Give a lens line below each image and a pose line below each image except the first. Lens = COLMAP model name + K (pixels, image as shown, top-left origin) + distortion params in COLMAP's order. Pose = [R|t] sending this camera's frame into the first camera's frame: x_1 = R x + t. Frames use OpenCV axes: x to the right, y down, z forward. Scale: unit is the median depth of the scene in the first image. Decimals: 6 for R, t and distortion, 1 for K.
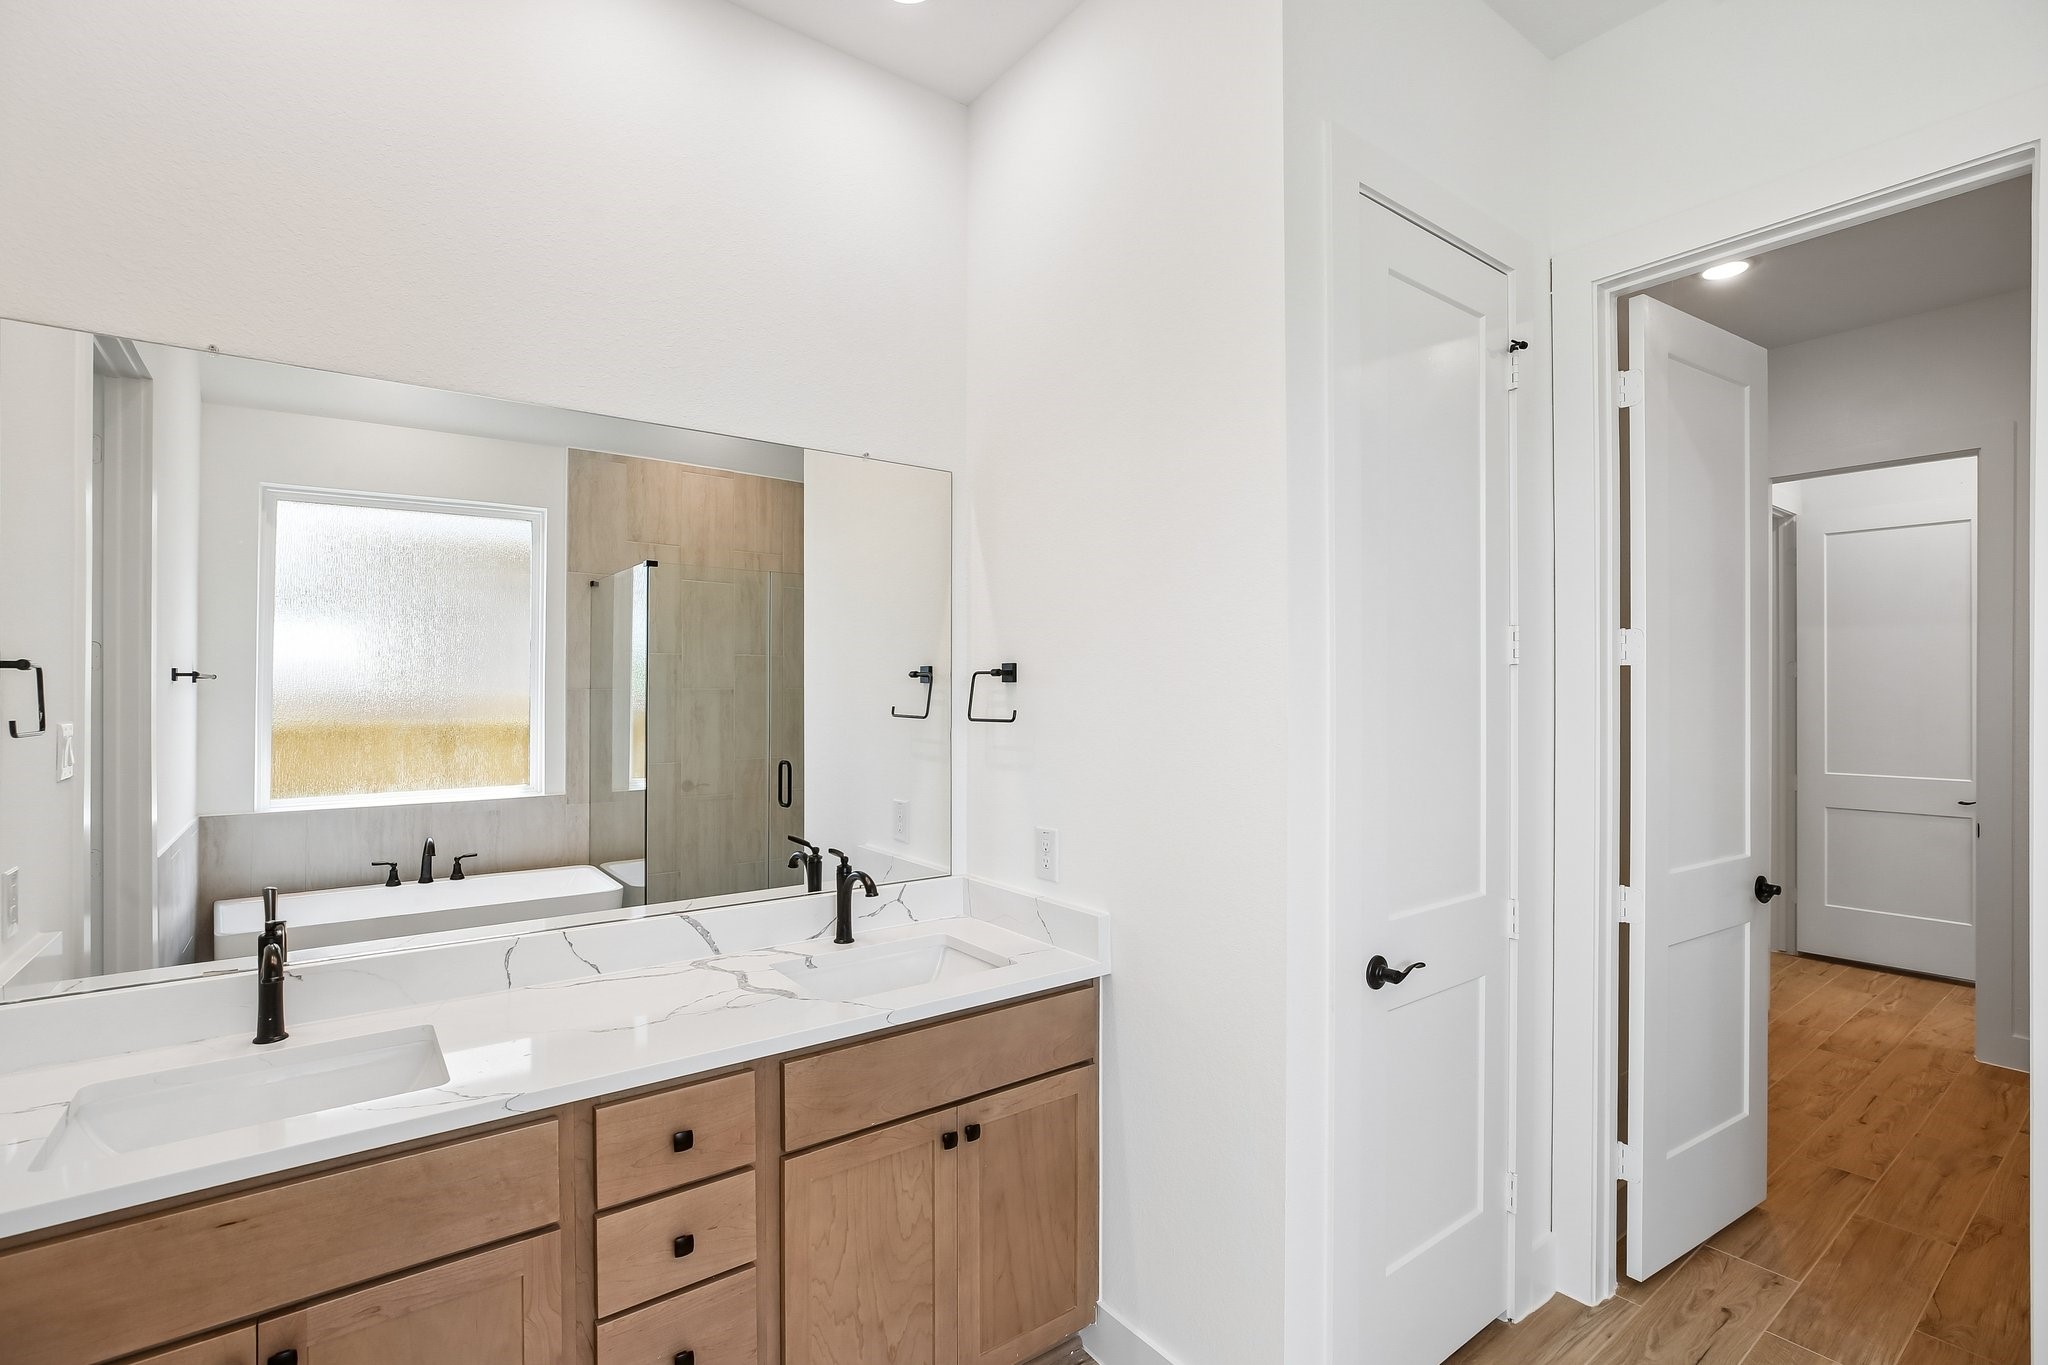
lens RADIAL K [[947.1, 0, 1008.0], [0, 947.1, 676.8], [0, 0, 1]] dist [-0.045801, 0.012647]
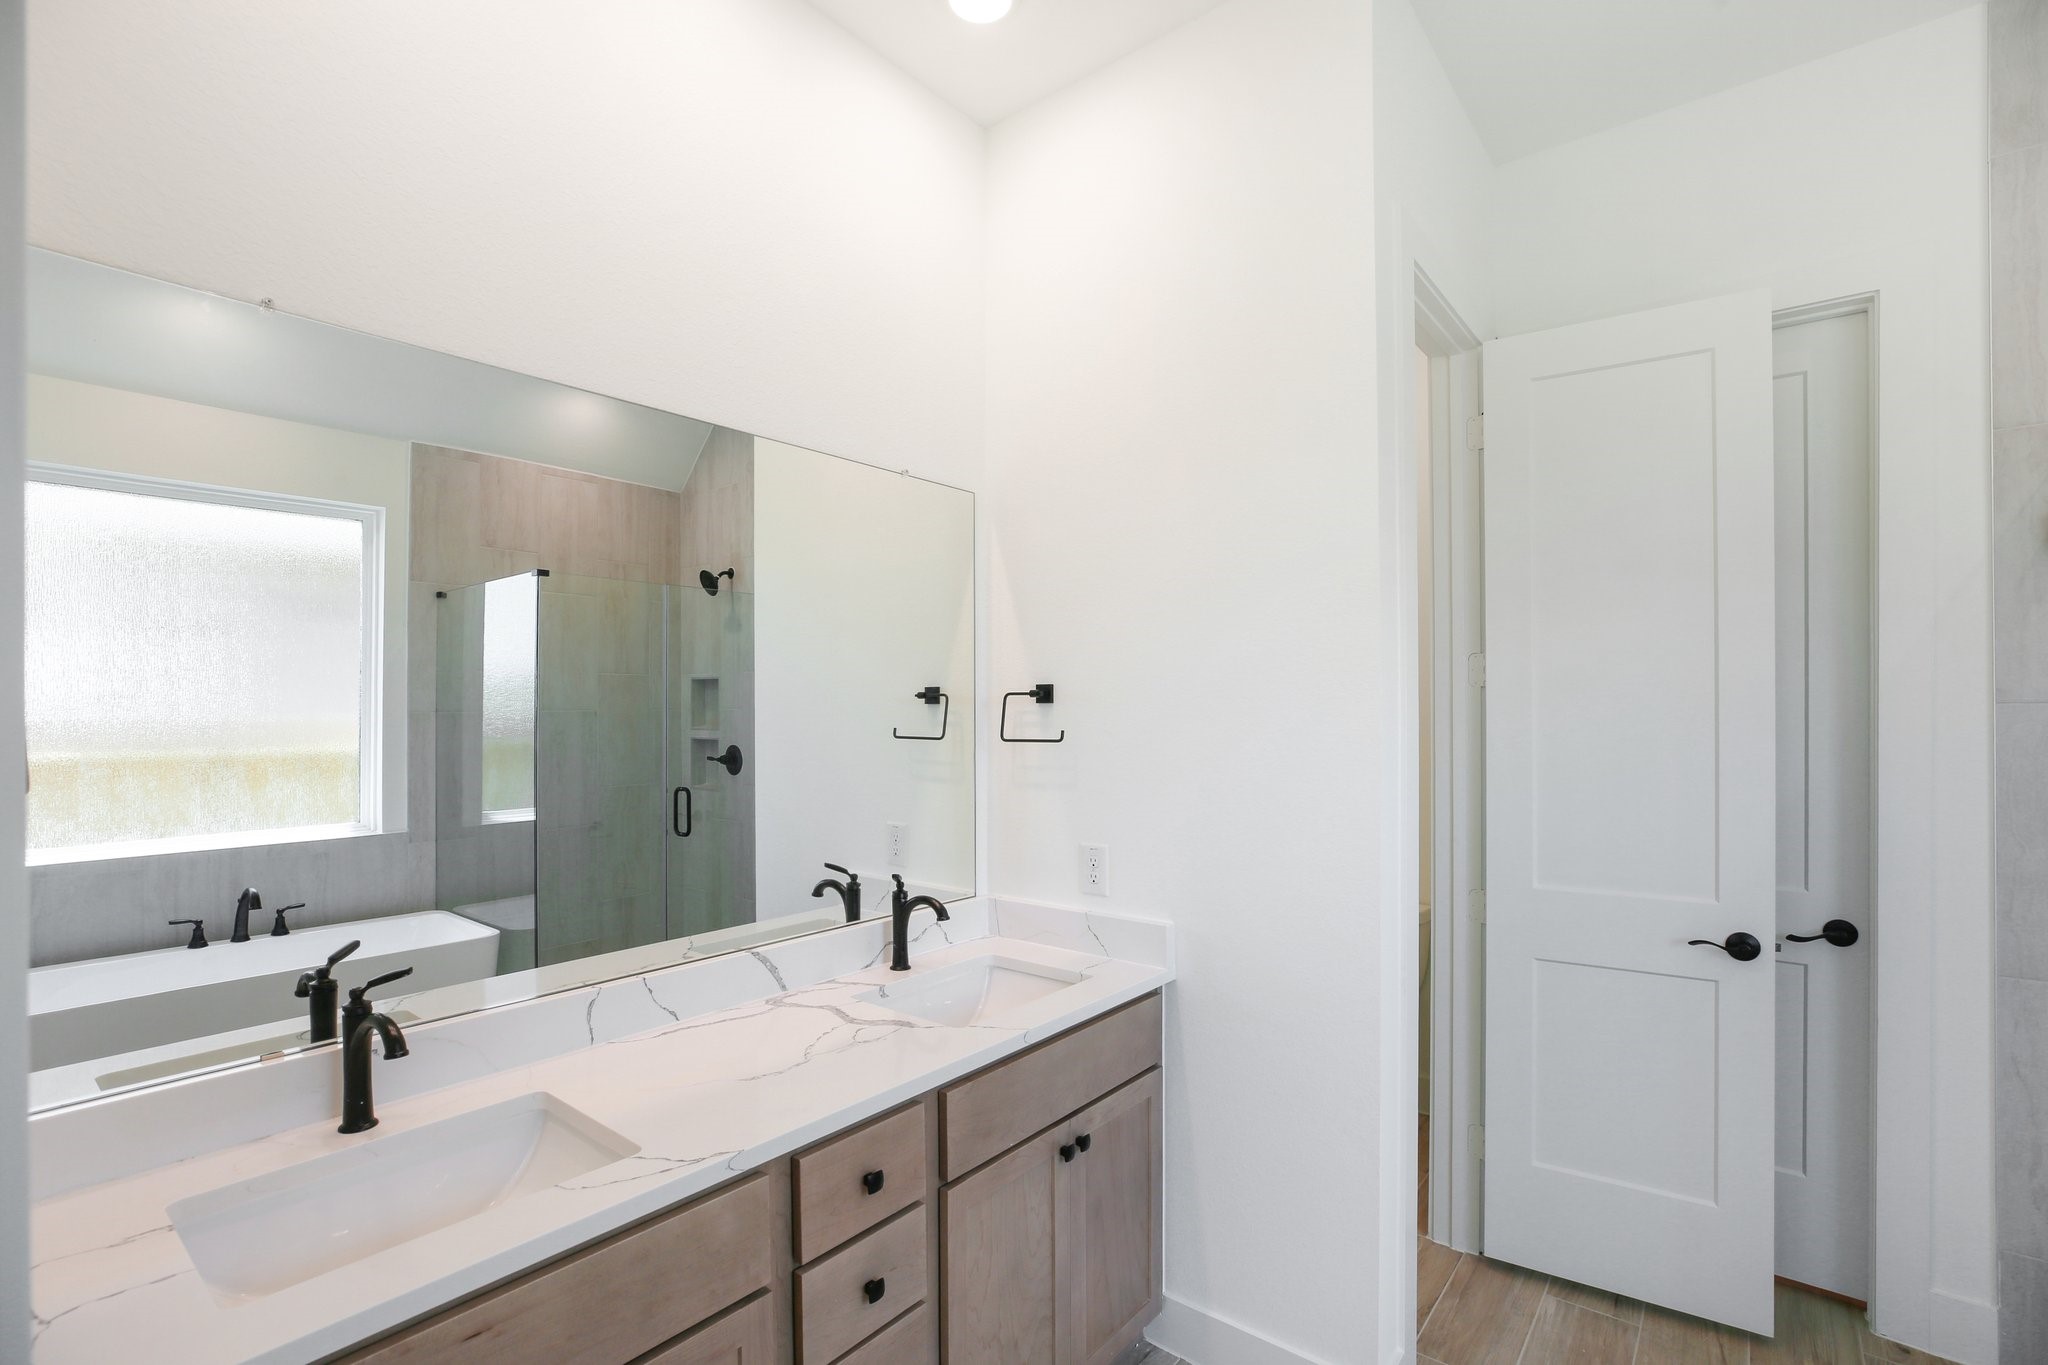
lens RADIAL K [[947.1, 0, 1008.6], [0, 947.1, 698.2], [0, 0, 1]] dist [-0.045801, 0.012647]
pose [[0.968958, -0.001321, 0.247221, -0.299252], [0.001379, 0.999999, -0.000063, 0.000037], [-0.247221, 0.000402, 0.968959, 0.021490]]
